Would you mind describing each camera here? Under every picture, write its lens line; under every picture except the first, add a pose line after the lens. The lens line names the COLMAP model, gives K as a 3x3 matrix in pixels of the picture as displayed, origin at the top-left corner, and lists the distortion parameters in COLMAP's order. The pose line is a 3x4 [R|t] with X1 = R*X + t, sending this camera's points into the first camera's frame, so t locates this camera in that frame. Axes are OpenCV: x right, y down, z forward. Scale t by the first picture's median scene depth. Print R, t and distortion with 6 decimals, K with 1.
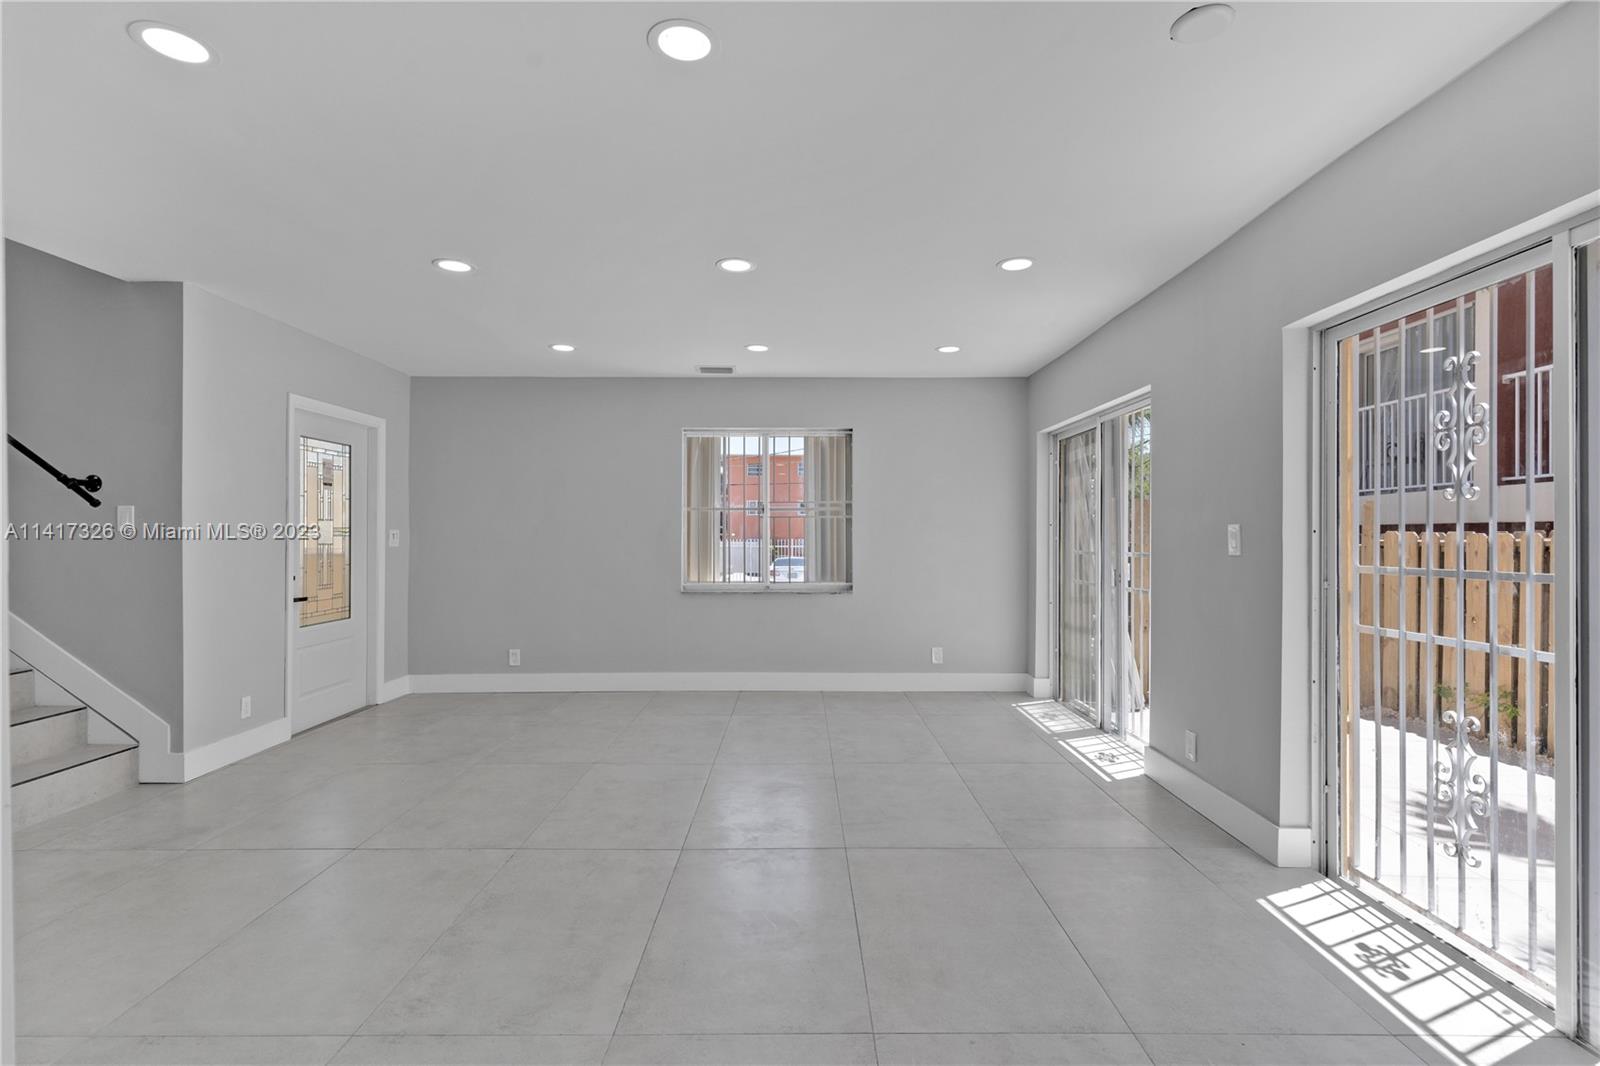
lens RADIAL K [[762.8, 0, 799.0], [0, 762.8, 537.6], [0, 0, 1]] dist [0.003096, 0.000322]
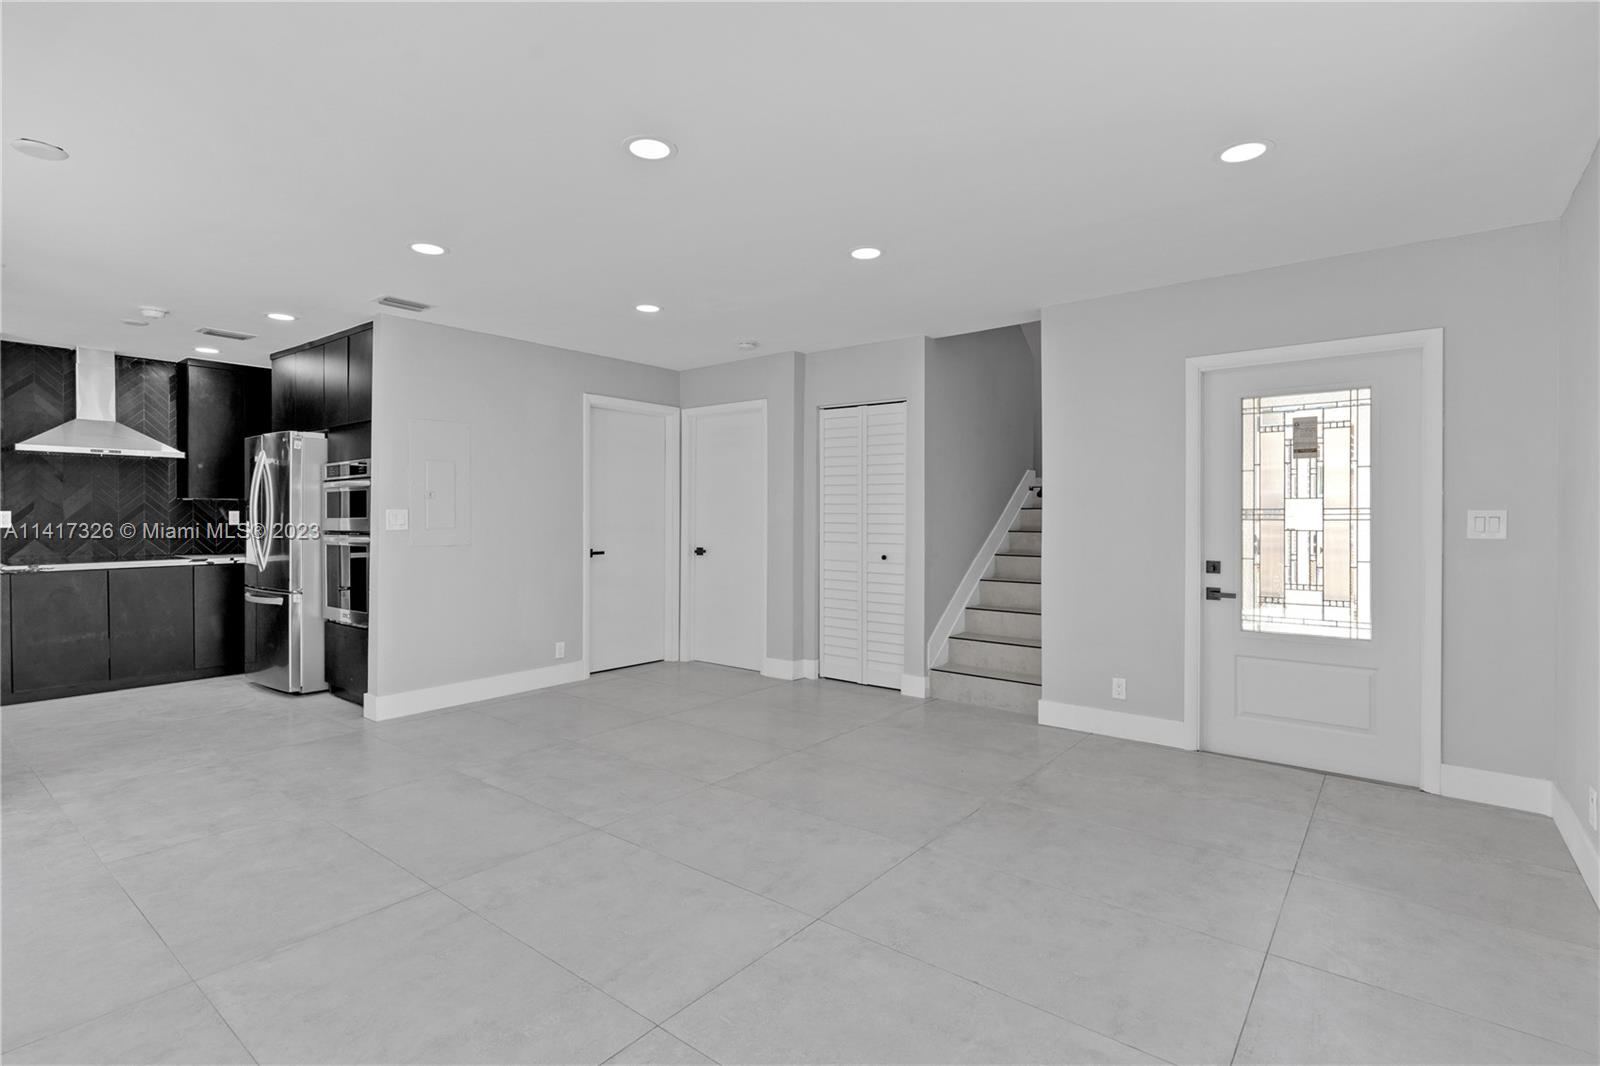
lens RADIAL K [[762.8, 0, 796.9], [0, 762.8, 520.5], [0, 0, 1]] dist [0.003096, 0.000322]
pose [[-0.622266, -0.000415, -0.782806, 0.276637], [-0.006744, 0.999966, 0.004831, -0.001718], [0.782777, 0.008285, -0.622247, 1.078327]]
